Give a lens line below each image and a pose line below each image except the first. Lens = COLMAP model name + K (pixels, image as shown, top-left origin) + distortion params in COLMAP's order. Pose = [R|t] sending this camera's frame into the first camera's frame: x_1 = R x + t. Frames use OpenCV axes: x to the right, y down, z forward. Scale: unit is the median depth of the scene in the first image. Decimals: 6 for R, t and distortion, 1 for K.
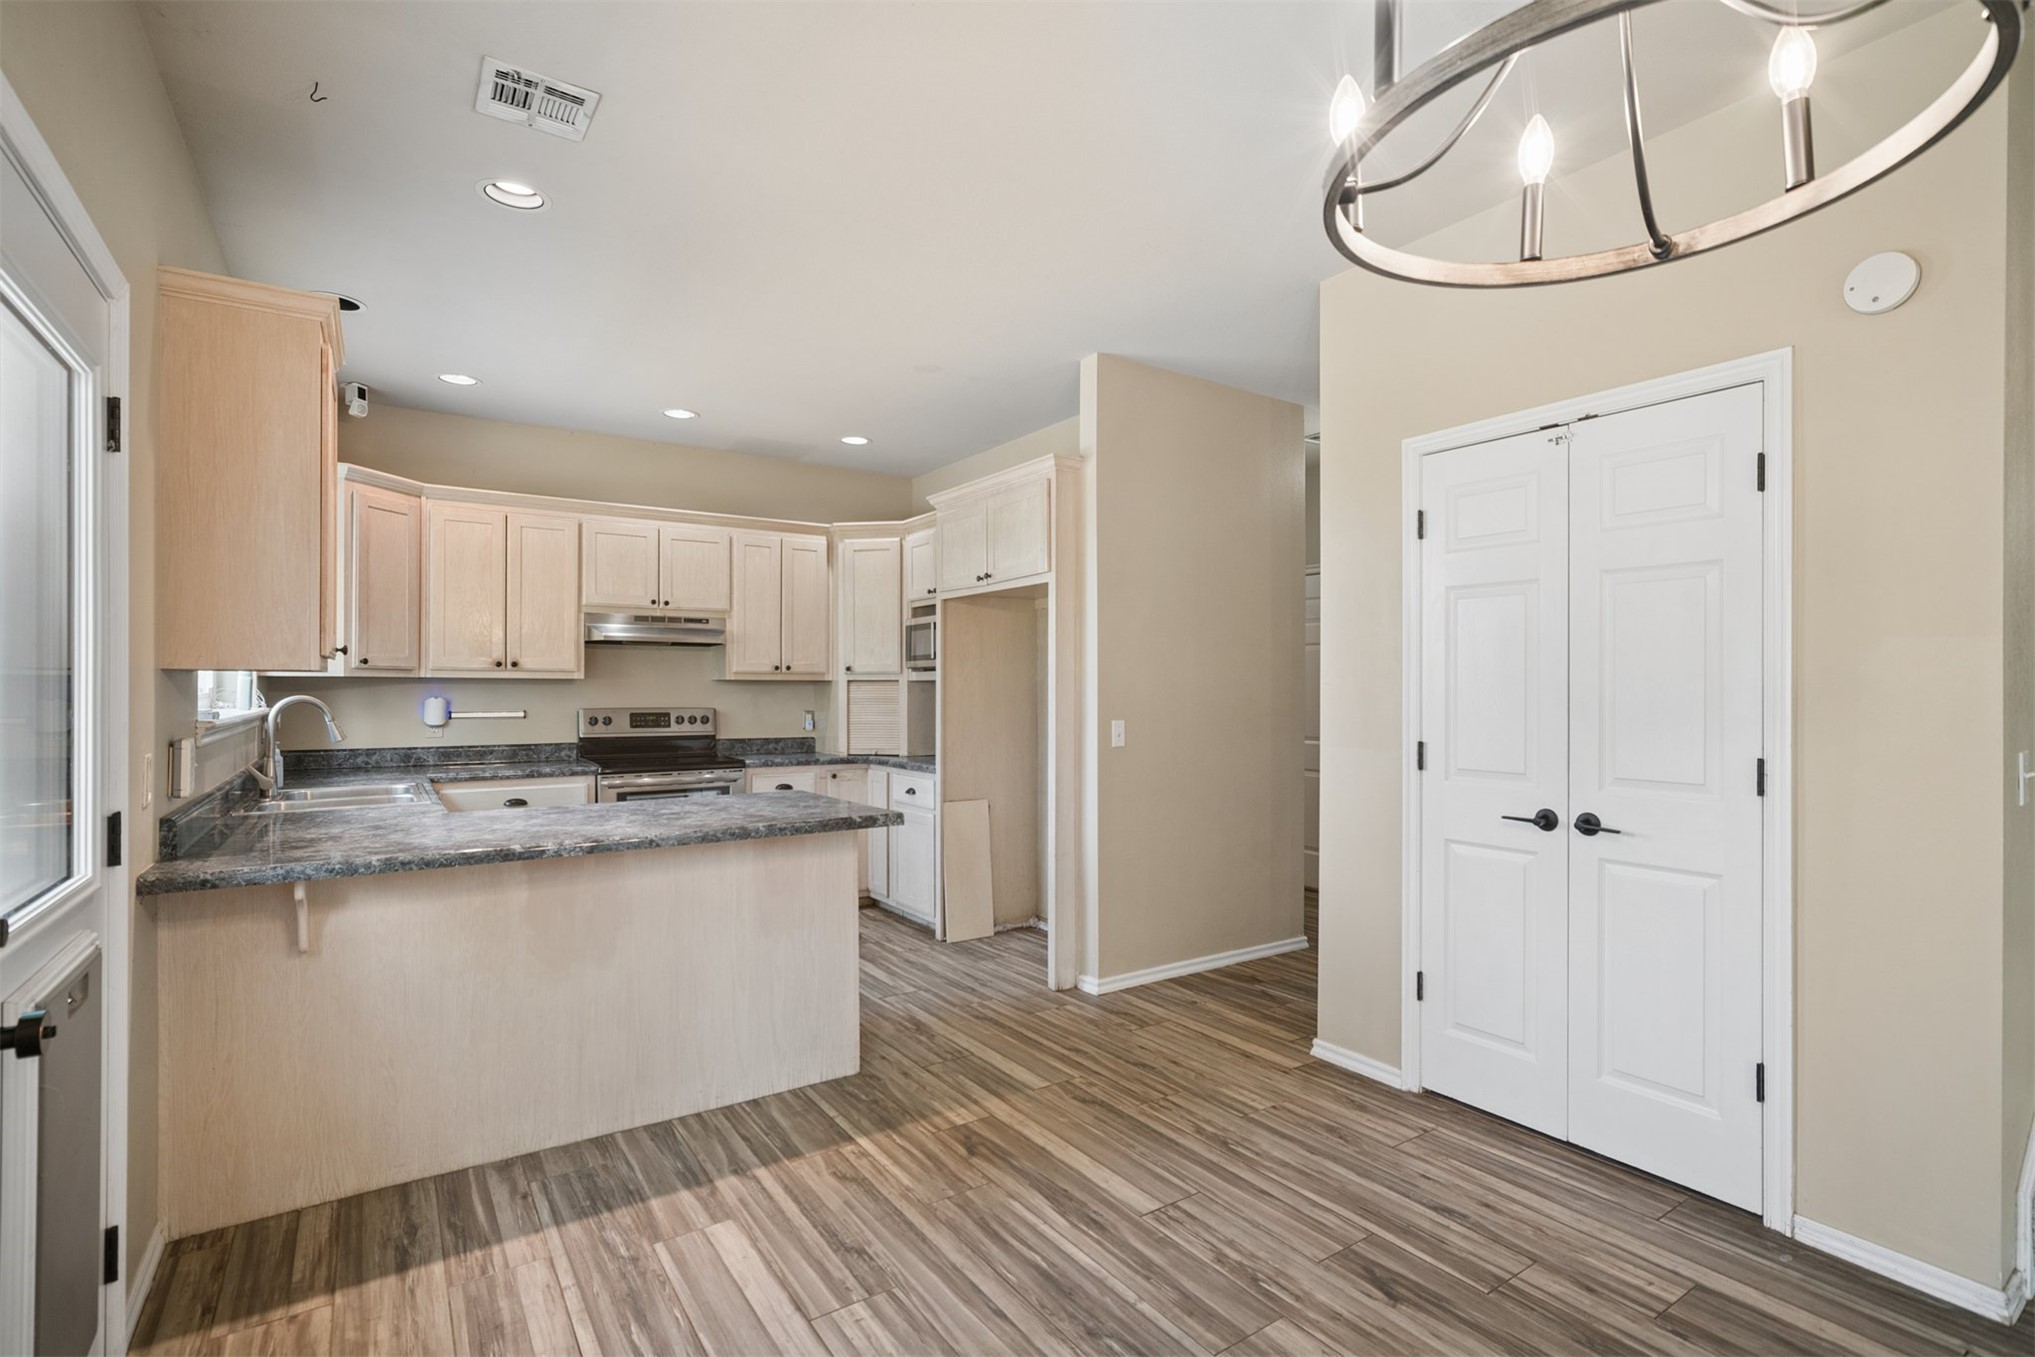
lens RADIAL K [[968.7, 0, 1025.0], [0, 968.7, 685.5], [0, 0, 1]] dist [-0.022912, 0.016733]
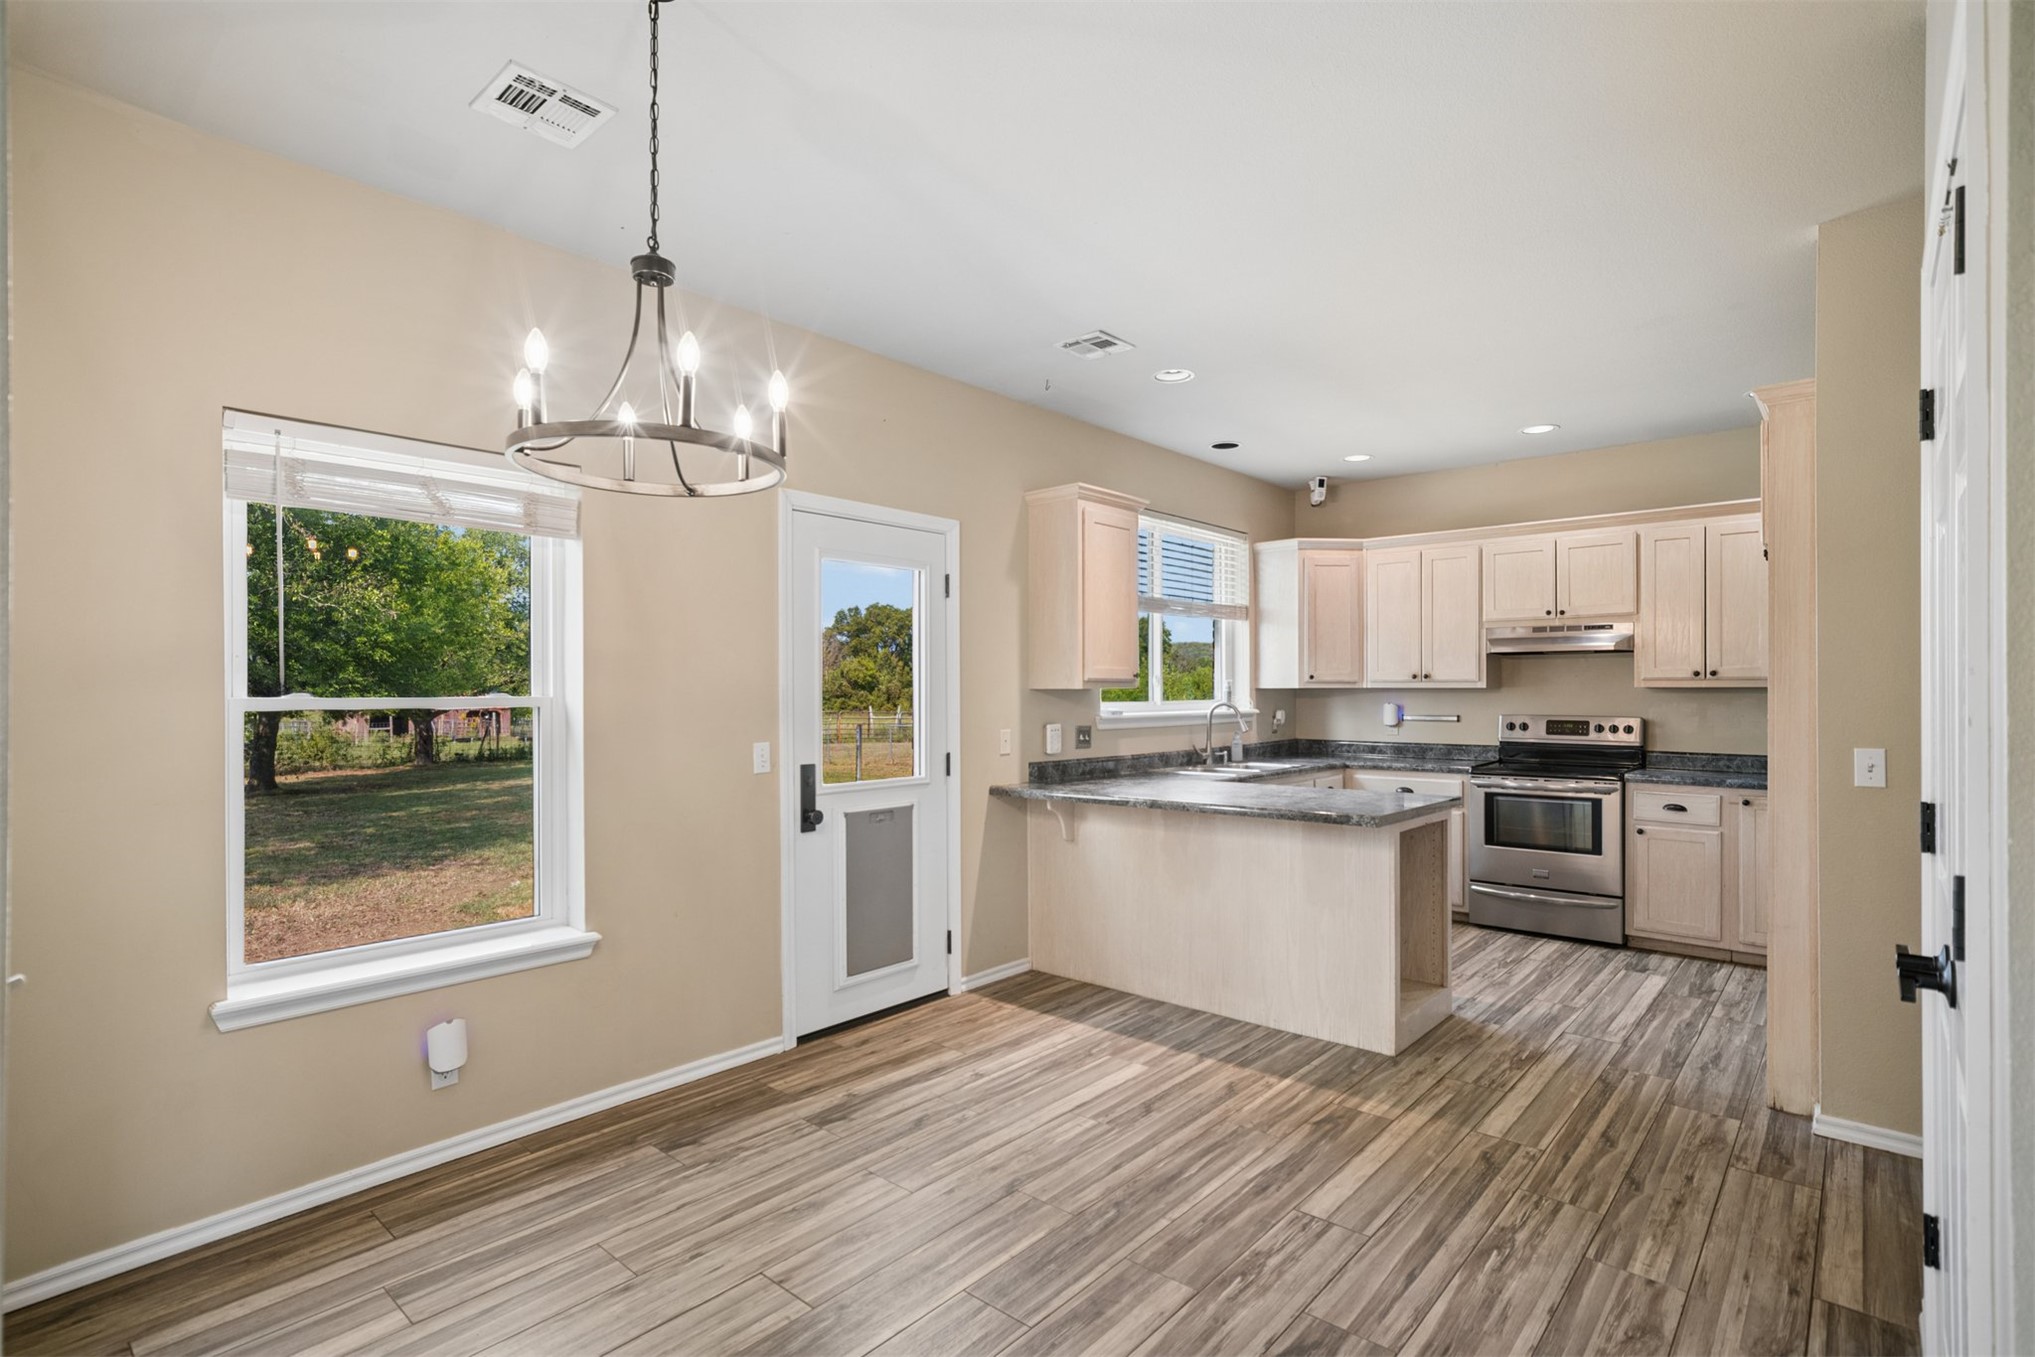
lens RADIAL K [[973.1, 0, 1029.0], [0, 973.1, 693.2], [0, 0, 1]] dist [-0.025823, 0.020501]
pose [[0.252208, 0.001410, -0.967672, 0.521616], [0.005804, 0.999979, 0.002970, -0.007699], [0.967656, -0.006366, 0.252194, 0.224465]]
